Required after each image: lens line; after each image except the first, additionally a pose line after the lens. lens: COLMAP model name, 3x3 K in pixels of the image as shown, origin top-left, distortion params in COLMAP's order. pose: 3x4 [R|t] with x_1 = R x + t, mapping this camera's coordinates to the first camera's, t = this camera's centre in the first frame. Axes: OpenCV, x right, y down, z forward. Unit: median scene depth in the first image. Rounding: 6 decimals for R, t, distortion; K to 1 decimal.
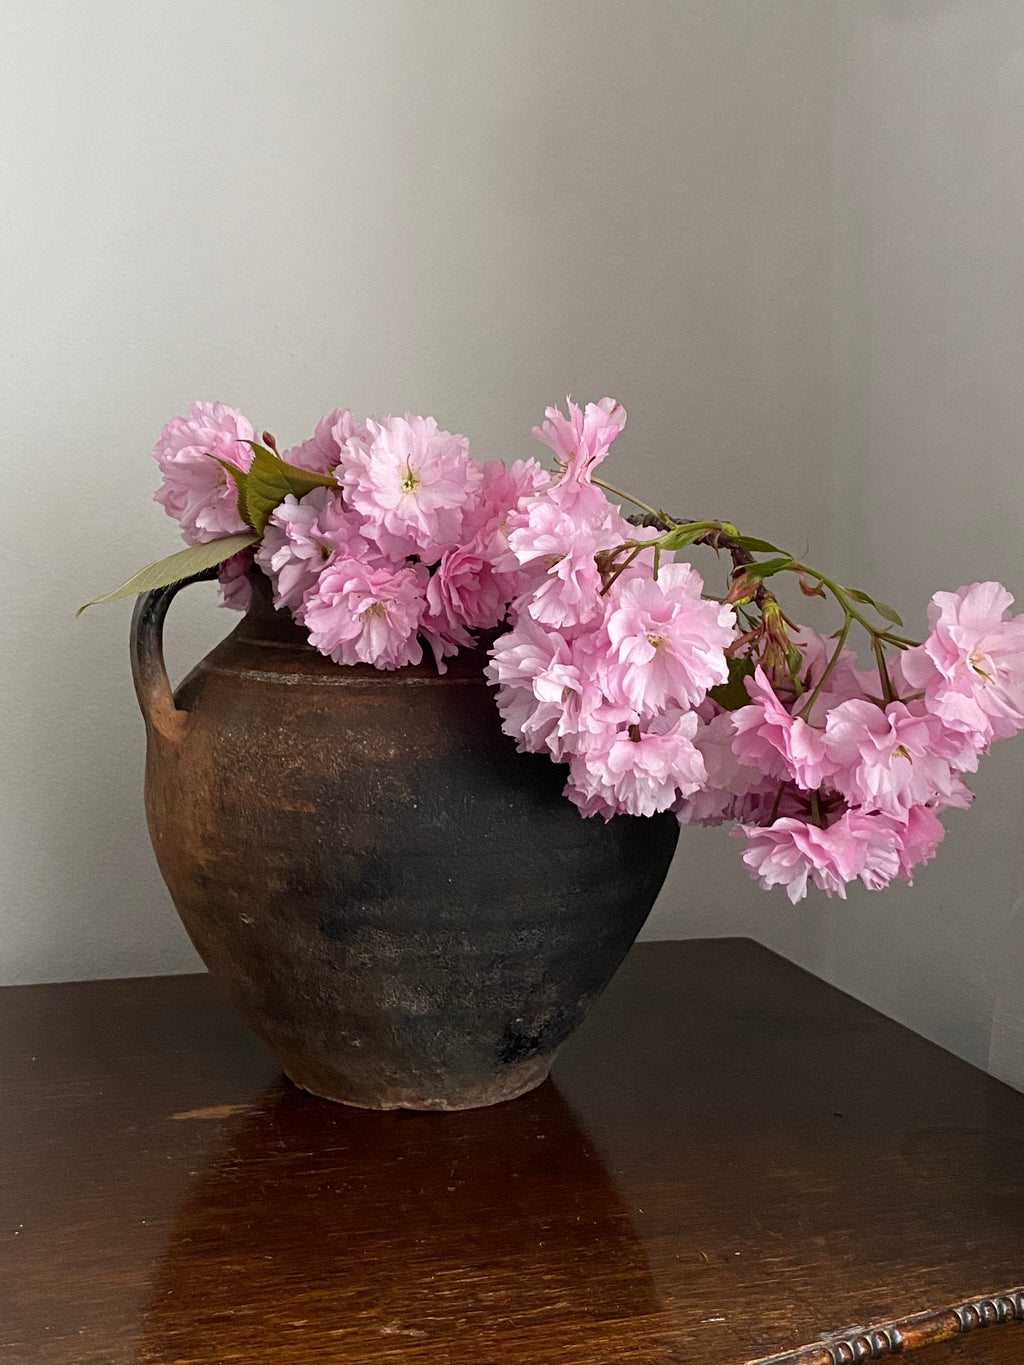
lens RADIAL K [[1546.4, 0, 471.4], [0, 1546.4, 679.8], [0, 0, 1]] dist [0.128566, -0.049883]
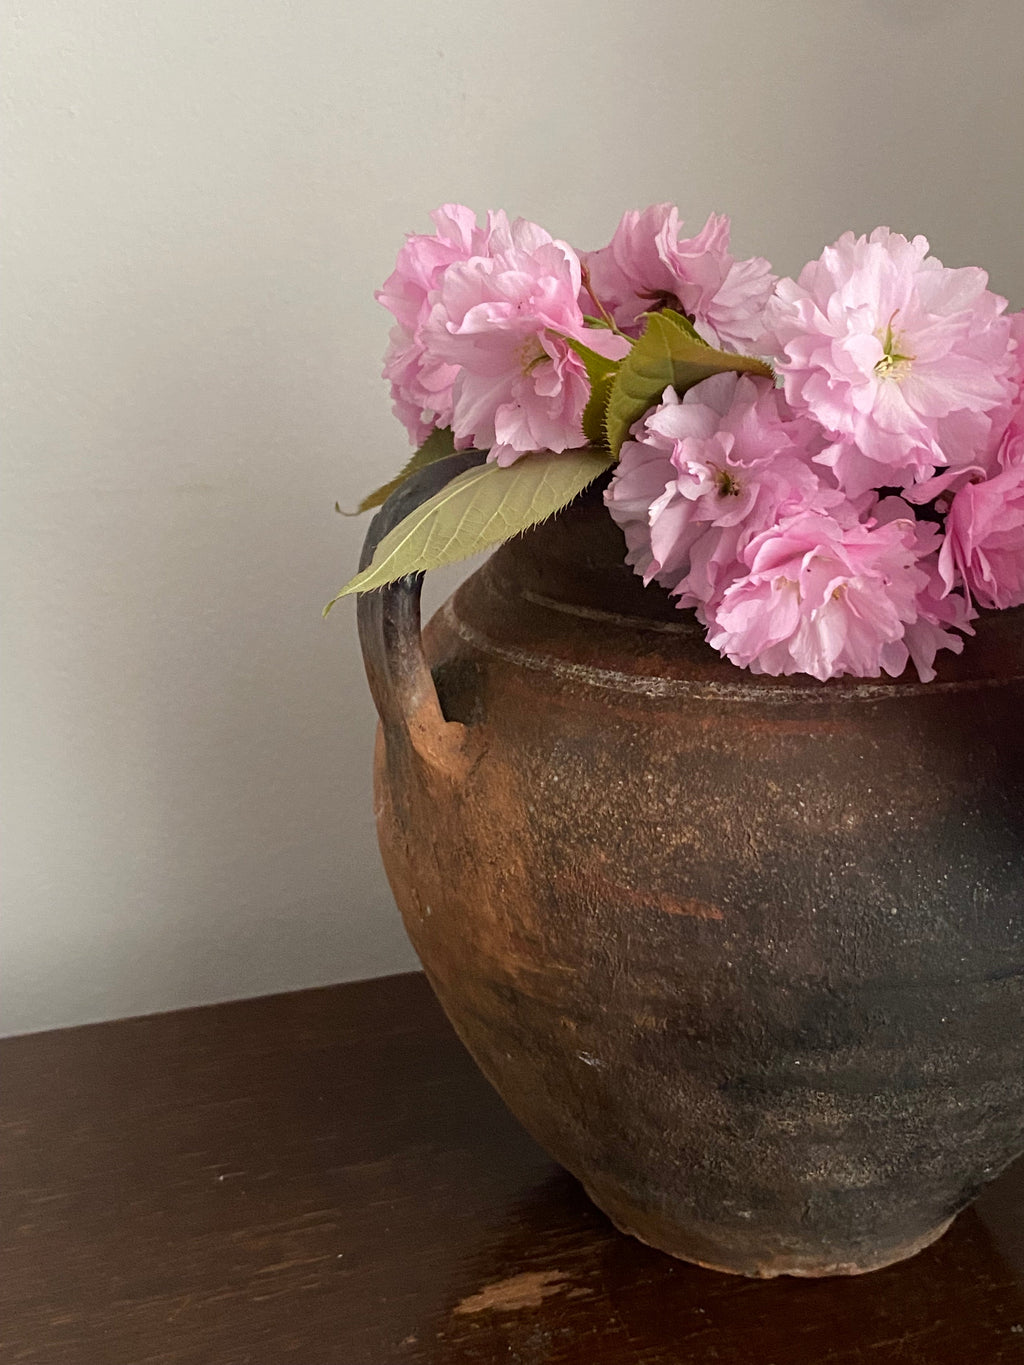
lens RADIAL K [[1546.4, 0, 471.4], [0, 1546.4, 679.8], [0, 0, 1]] dist [0.128566, -0.049883]
pose [[0.999432, -0.033658, 0.001720, -0.193270], [0.032849, 0.984270, 0.173591, -0.114105], [-0.007535, -0.173436, 0.984816, 0.408674]]
